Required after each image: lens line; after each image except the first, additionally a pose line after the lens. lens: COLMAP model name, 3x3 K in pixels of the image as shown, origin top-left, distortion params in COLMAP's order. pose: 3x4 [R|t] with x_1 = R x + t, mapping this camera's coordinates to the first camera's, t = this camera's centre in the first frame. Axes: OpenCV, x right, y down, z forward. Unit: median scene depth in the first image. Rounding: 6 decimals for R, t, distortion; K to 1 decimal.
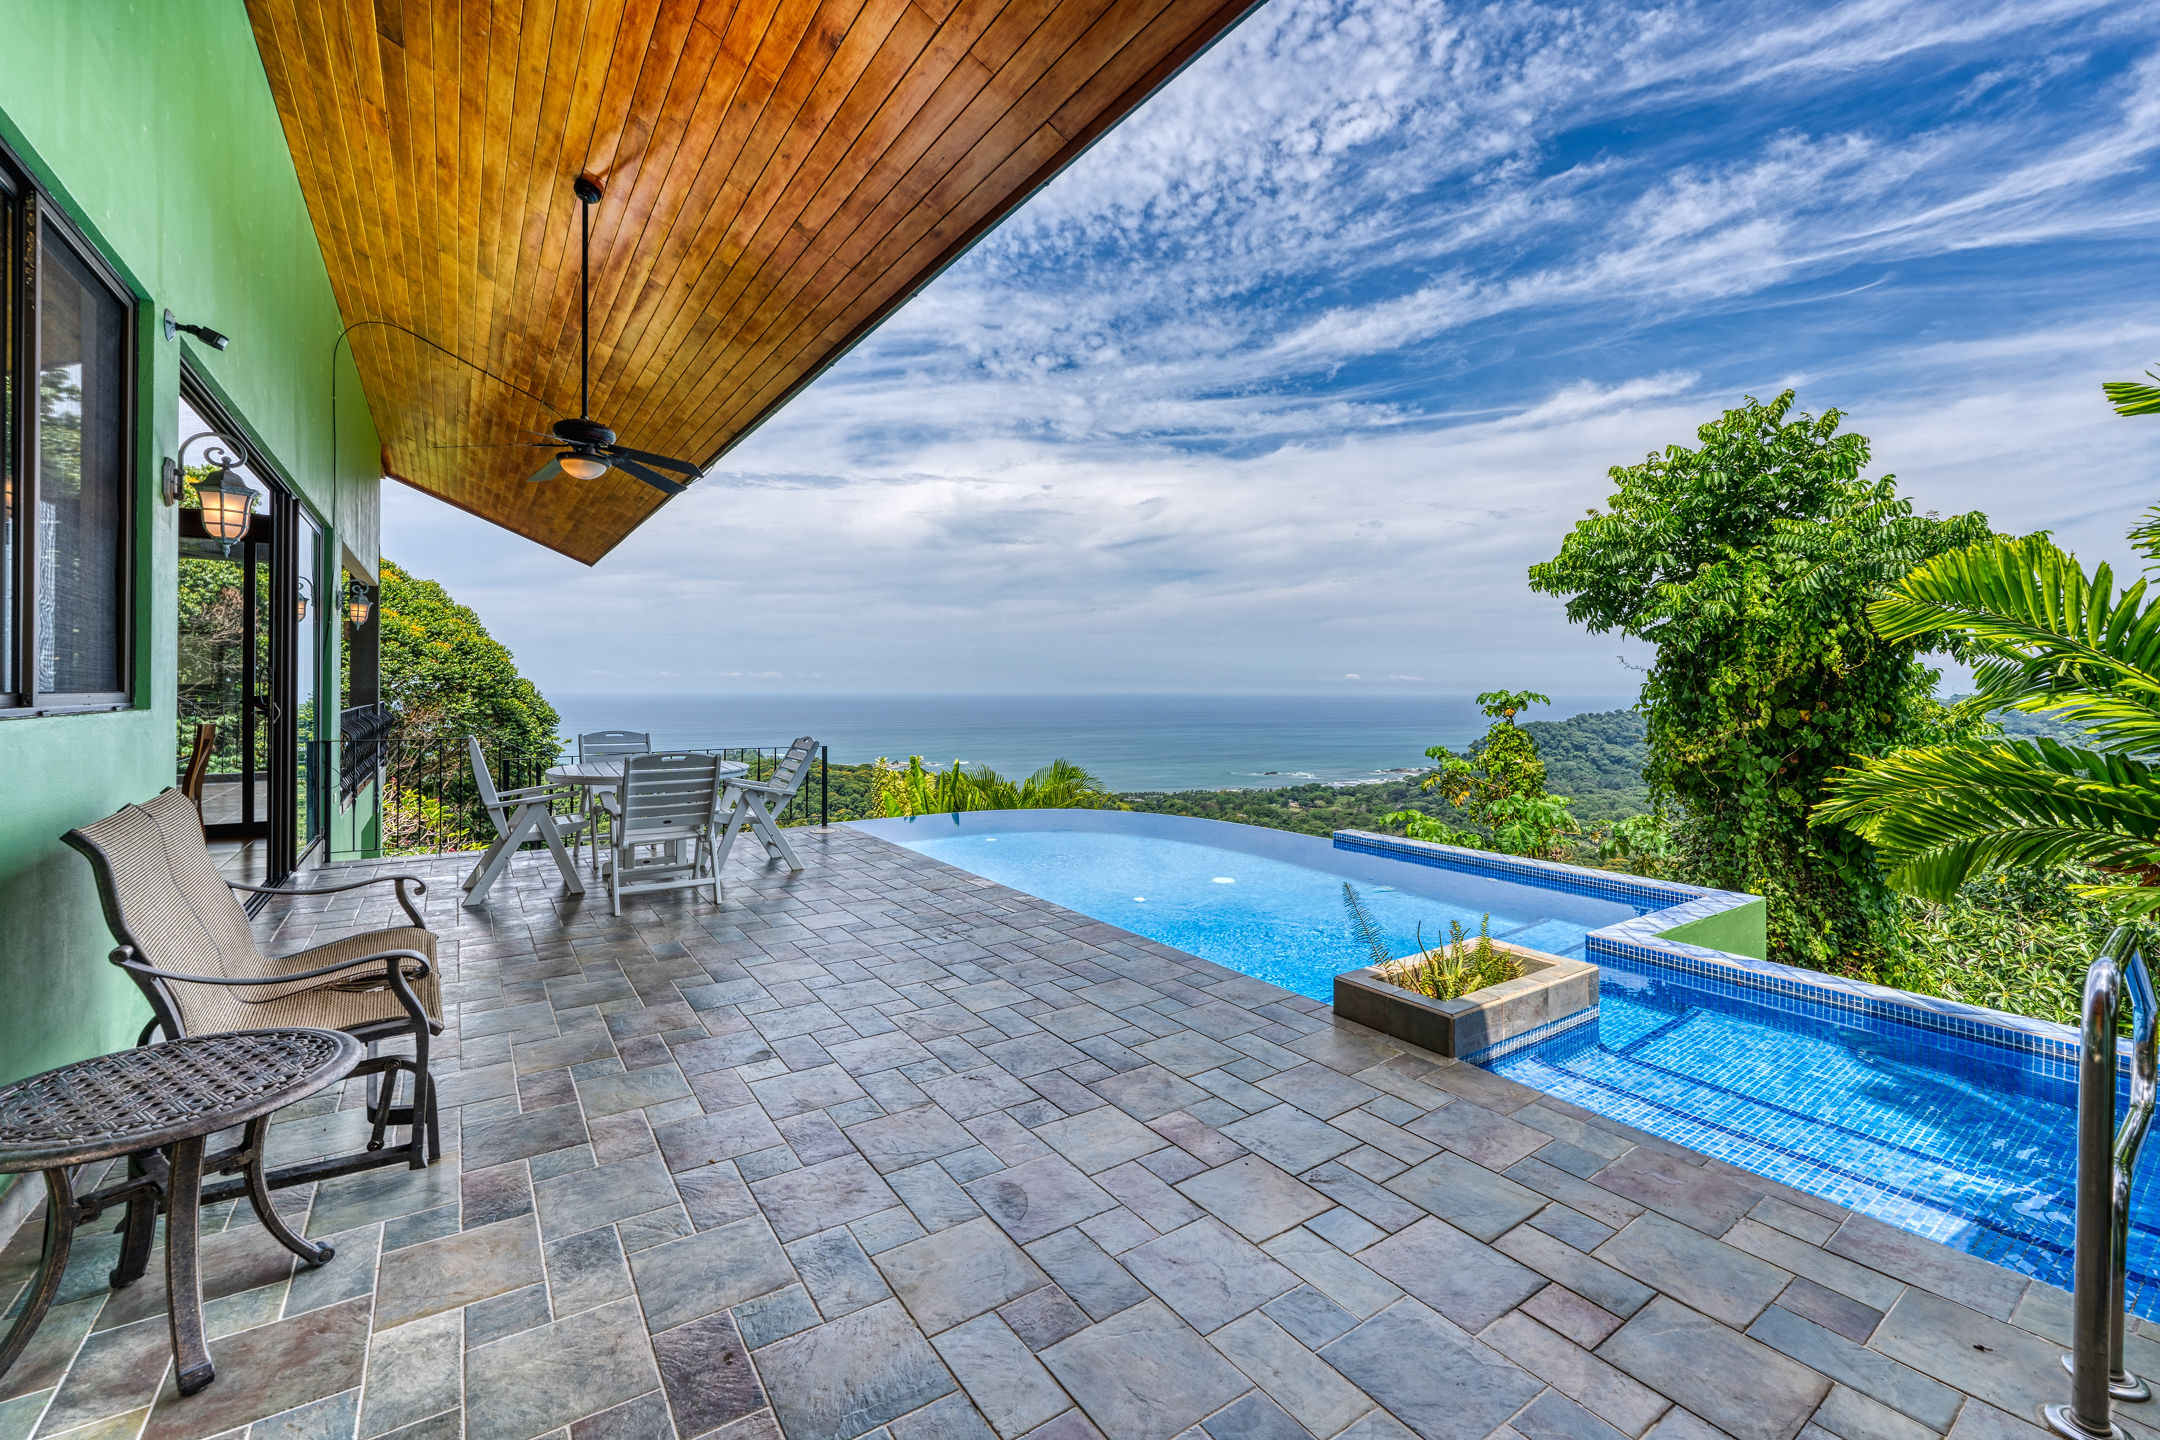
lens RADIAL K [[891.3, 0, 1078.9], [0, 891.3, 699.3], [0, 0, 1]] dist [0.017630, -0.008371]
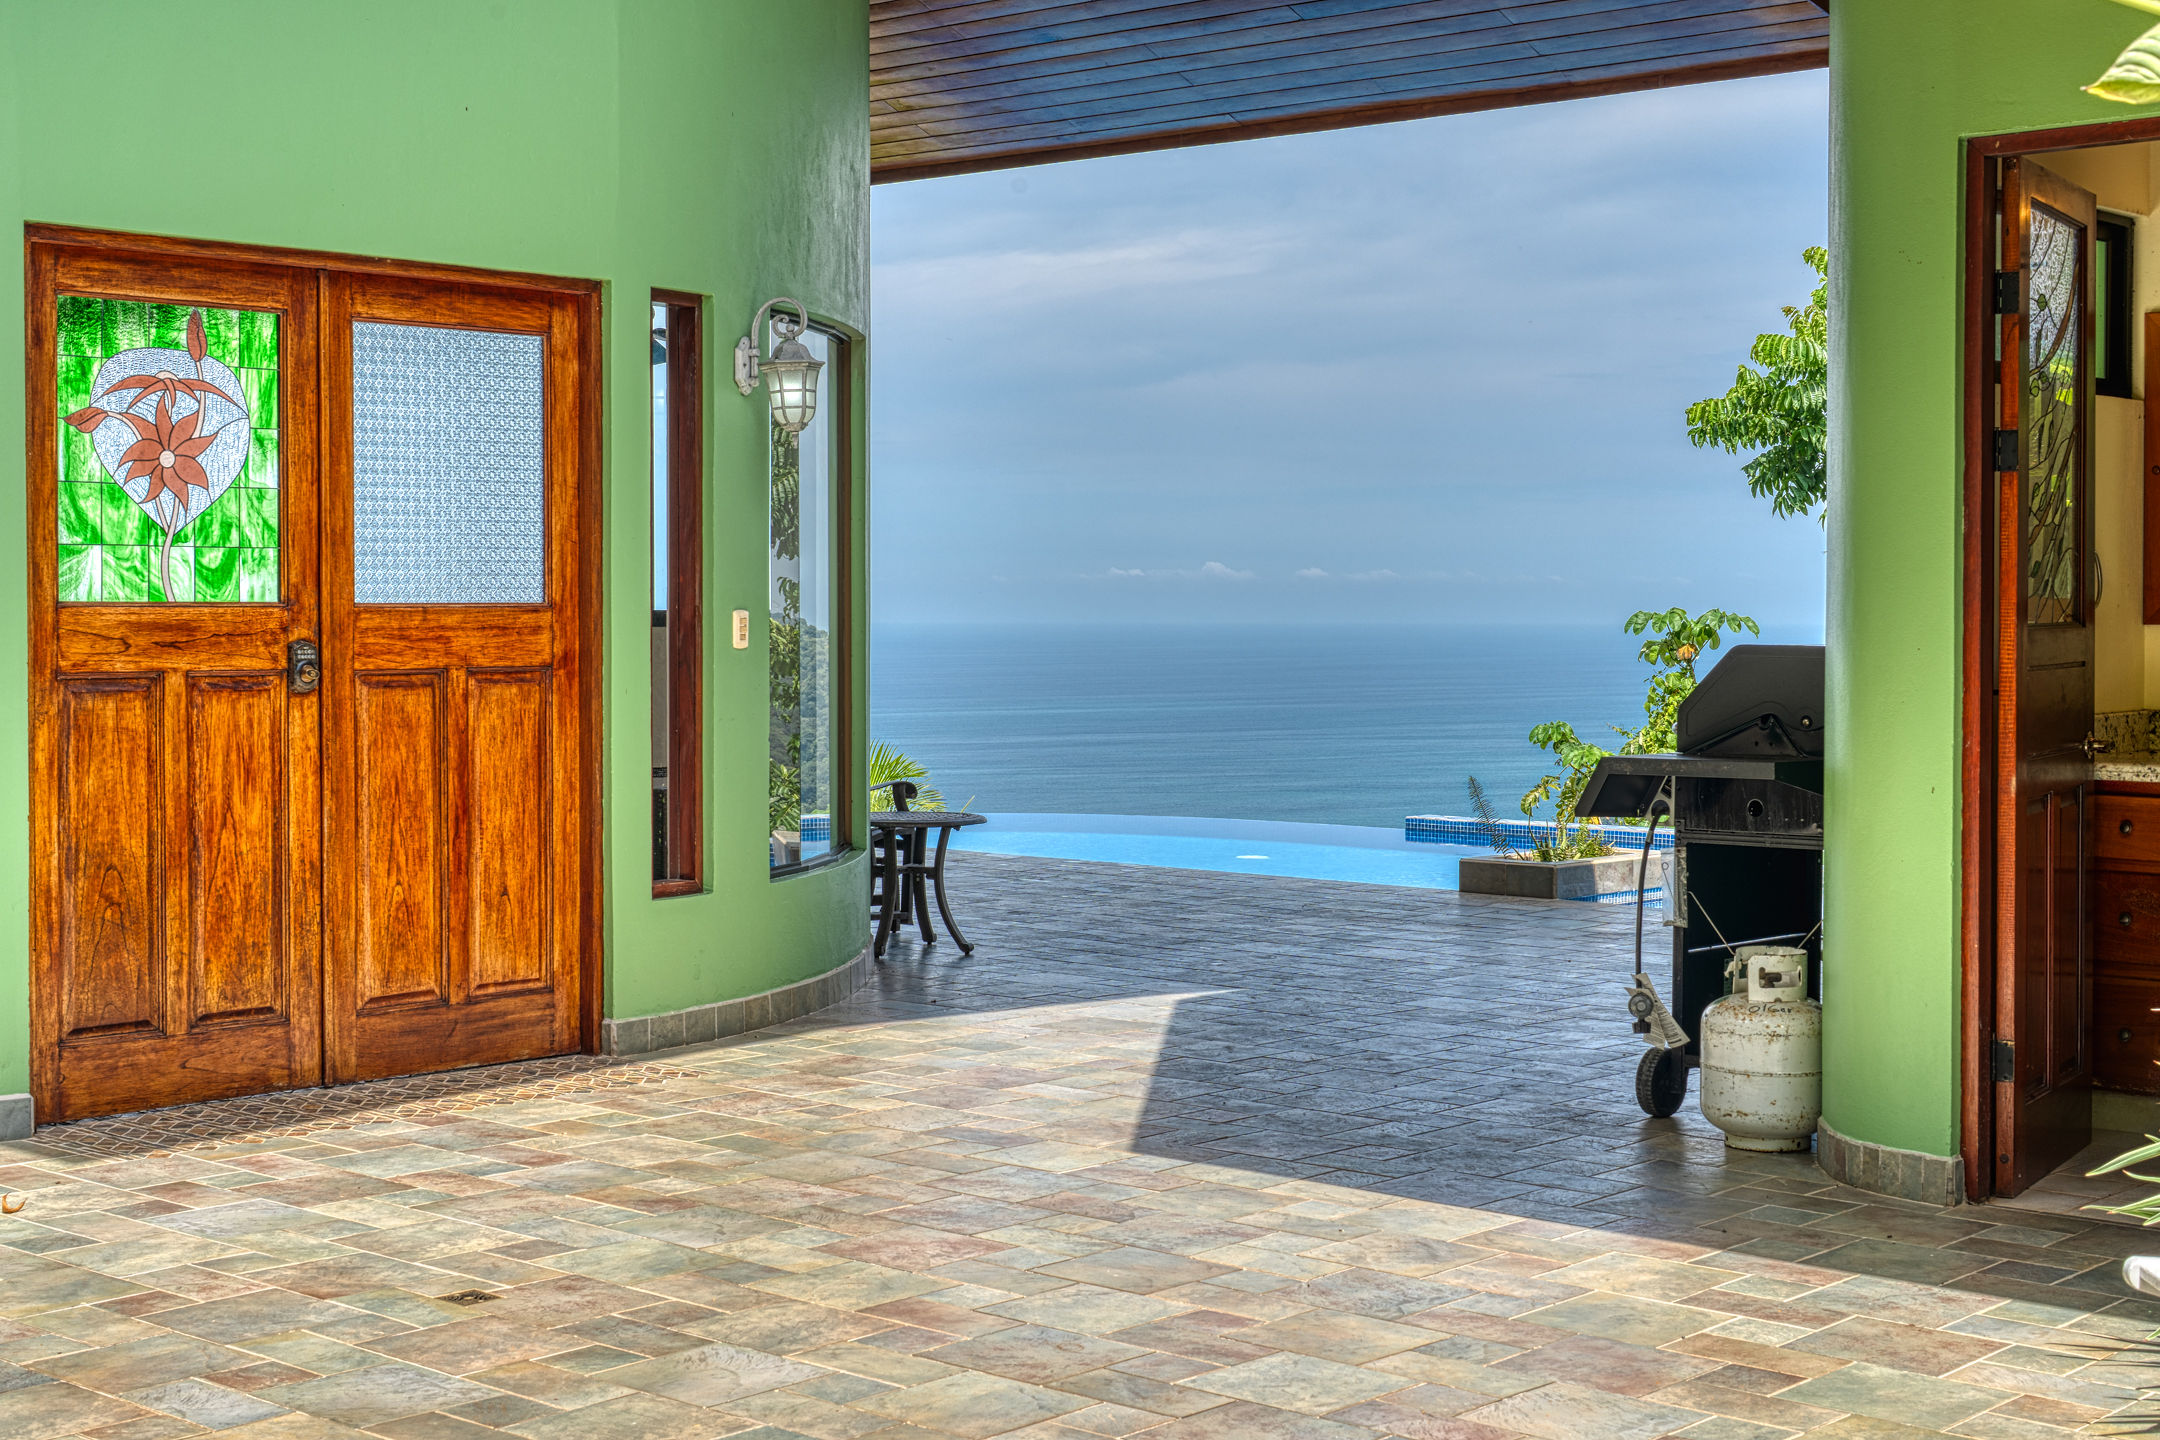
lens RADIAL K [[3070.6, 0, 1075.4], [0, 3070.6, 667.7], [0, 0, 1]] dist [-0.002548, 0.050360]
pose [[0.974757, -0.010730, 0.223012, -0.352690], [0.009467, 0.999933, 0.006734, 0.011842], [-0.223069, -0.004453, 0.974792, -0.895286]]
